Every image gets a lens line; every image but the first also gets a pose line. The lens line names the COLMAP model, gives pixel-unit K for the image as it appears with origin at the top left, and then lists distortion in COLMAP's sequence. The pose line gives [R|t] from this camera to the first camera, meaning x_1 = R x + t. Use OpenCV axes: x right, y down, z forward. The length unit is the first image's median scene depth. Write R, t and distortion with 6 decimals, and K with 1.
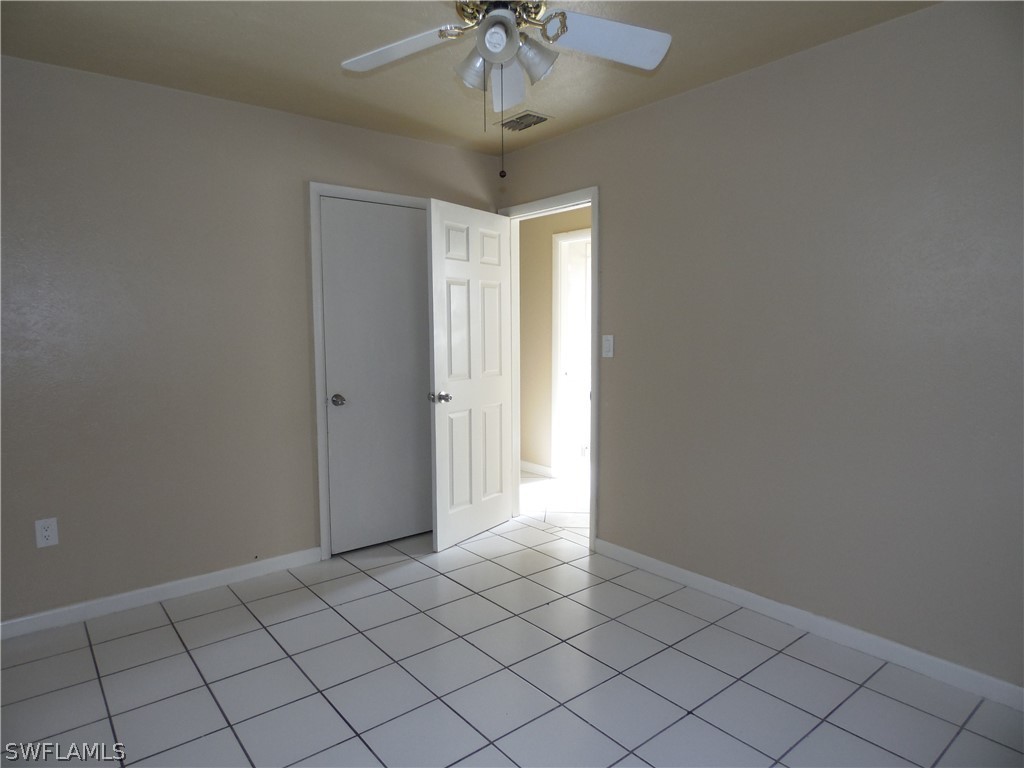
lens RADIAL K [[613.8, 0, 505.4], [0, 613.8, 383.6], [0, 0, 1]] dist [-0.007089, -0.000049]
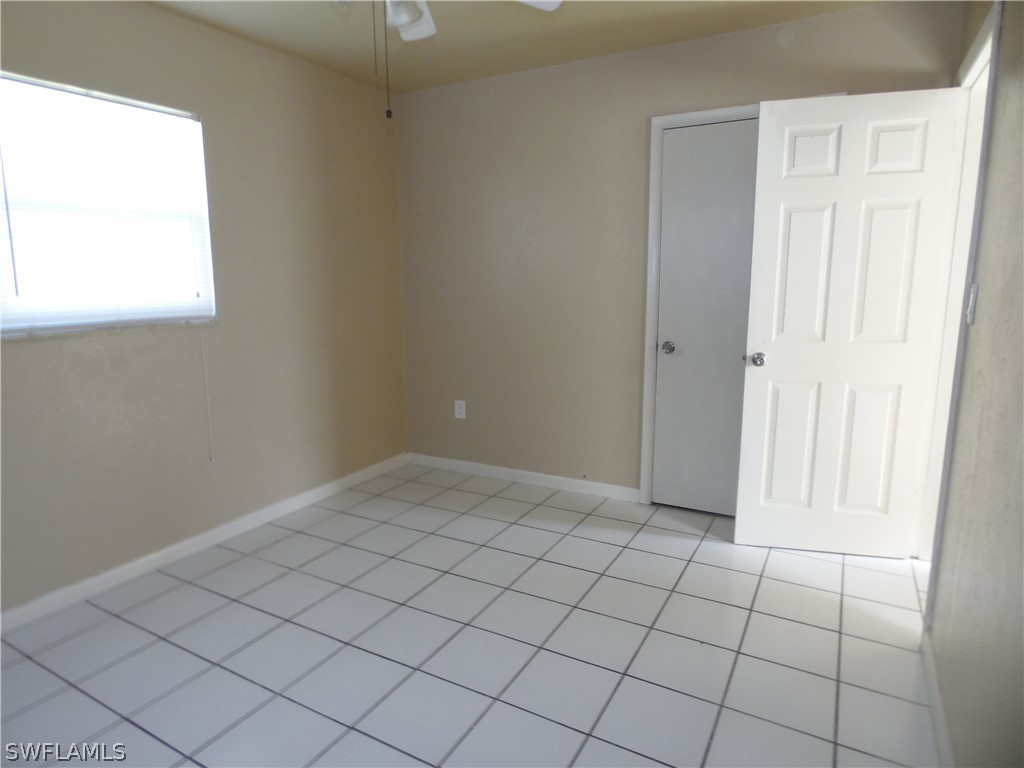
lens RADIAL K [[613.8, 0, 505.4], [0, 613.8, 383.6], [0, 0, 1]] dist [-0.007089, -0.000049]
pose [[0.369012, 0.164165, -0.914811, 0.524312], [-0.076207, 0.986307, 0.146255, -0.039040], [0.926295, 0.015745, 0.376470, 0.414947]]
